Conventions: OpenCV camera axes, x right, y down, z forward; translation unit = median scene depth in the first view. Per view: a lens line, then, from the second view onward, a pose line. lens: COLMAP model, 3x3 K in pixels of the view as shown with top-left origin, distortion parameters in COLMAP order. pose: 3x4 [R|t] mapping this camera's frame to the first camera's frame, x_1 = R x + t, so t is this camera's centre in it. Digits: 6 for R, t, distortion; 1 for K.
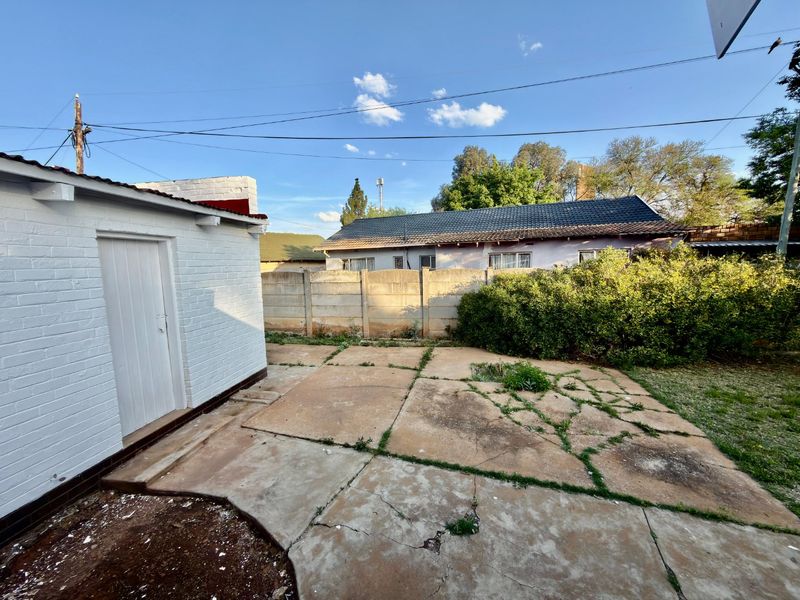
lens RADIAL K [[319.0, 0, 399.0], [0, 319.0, 299.8], [0, 0, 1]] dist [-0.000076, -0.000141]
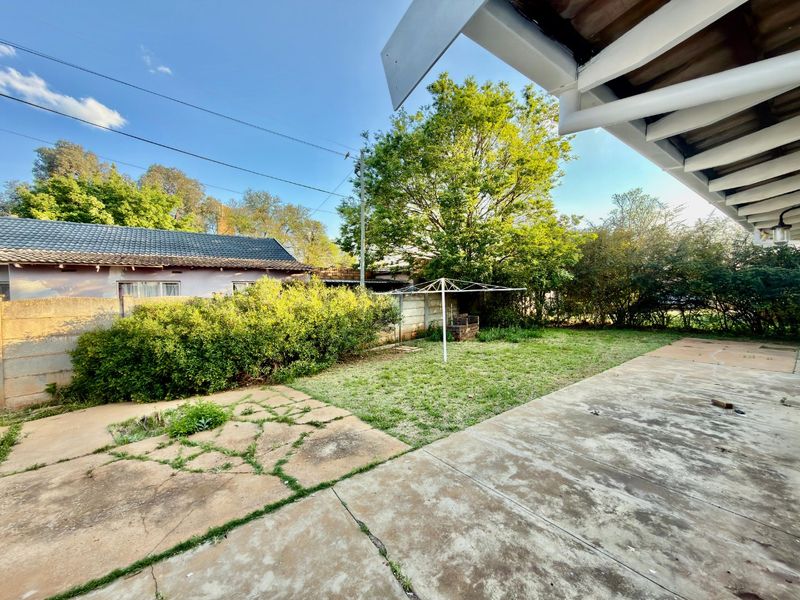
lens RADIAL K [[319.0, 0, 399.0], [0, 319.0, 299.8], [0, 0, 1]] dist [-0.000076, -0.000141]
pose [[0.525535, -0.005058, 0.850757, -0.042608], [0.102085, 0.993132, -0.057157, 0.030927], [-0.844625, 0.116888, 0.522442, 0.050160]]
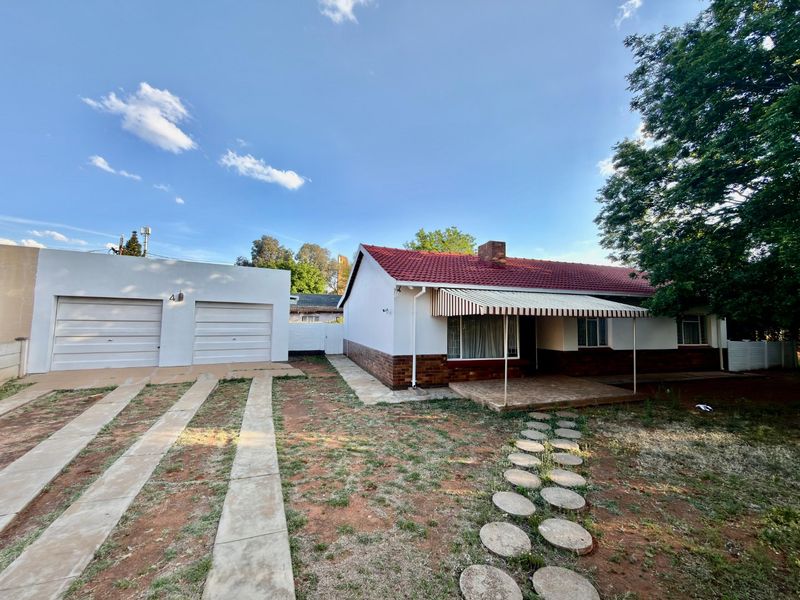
lens RADIAL K [[319.0, 0, 399.0], [0, 319.0, 299.8], [0, 0, 1]] dist [-0.000076, -0.000141]
pose [[0.771108, 0.073784, 0.632415, -1.500933], [0.046909, 0.983980, -0.171998, 0.389874], [-0.634974, 0.162295, 0.755293, -2.821564]]
